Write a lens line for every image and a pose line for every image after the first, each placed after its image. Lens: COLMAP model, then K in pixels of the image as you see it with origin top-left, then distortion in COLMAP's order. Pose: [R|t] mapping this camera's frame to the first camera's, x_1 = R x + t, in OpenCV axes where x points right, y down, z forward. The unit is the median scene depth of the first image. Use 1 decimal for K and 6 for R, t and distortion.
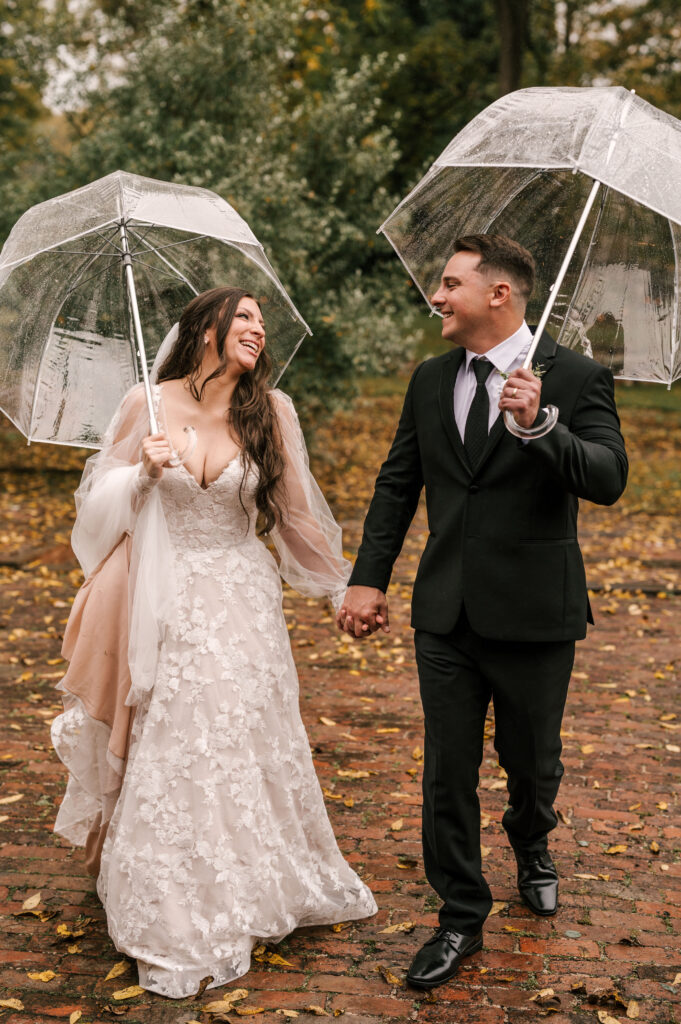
lens RADIAL K [[1448.9, 0, 336.7], [0, 1448.9, 510.0], [0, 0, 1]] dist [-0.013773, 0.000000]
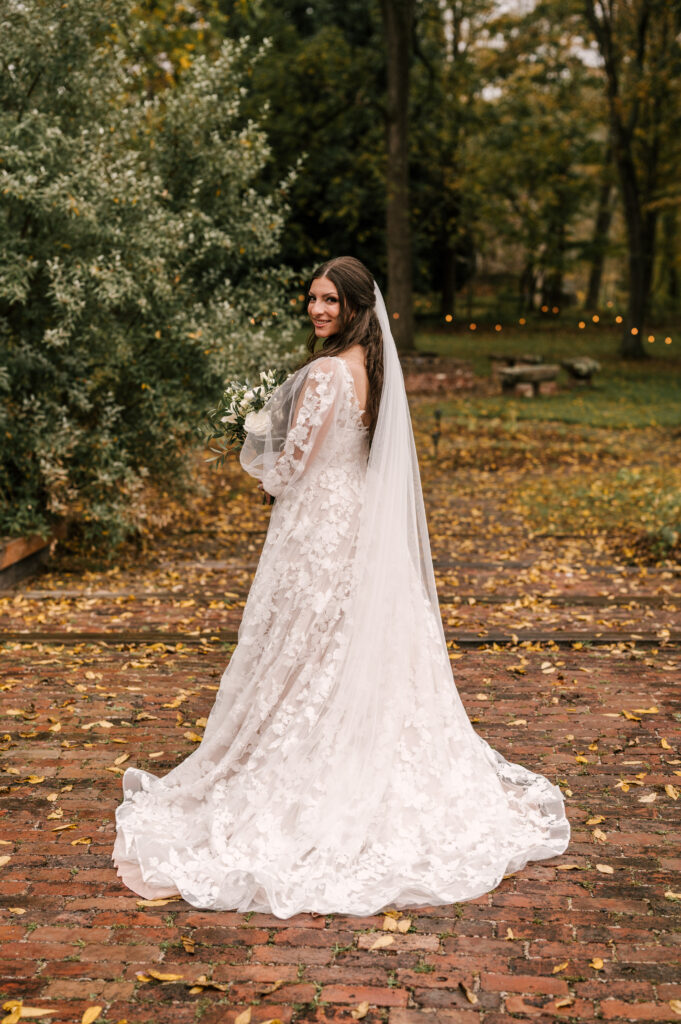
lens RADIAL K [[1448.9, 0, 343.4], [0, 1448.9, 513.0], [0, 0, 1]] dist [-0.013773, 0.000000]
pose [[0.997089, -0.031925, 0.069234, 0.022851], [0.032529, 0.999442, -0.007614, -0.014430], [-0.068952, 0.009844, 0.997571, 0.120277]]
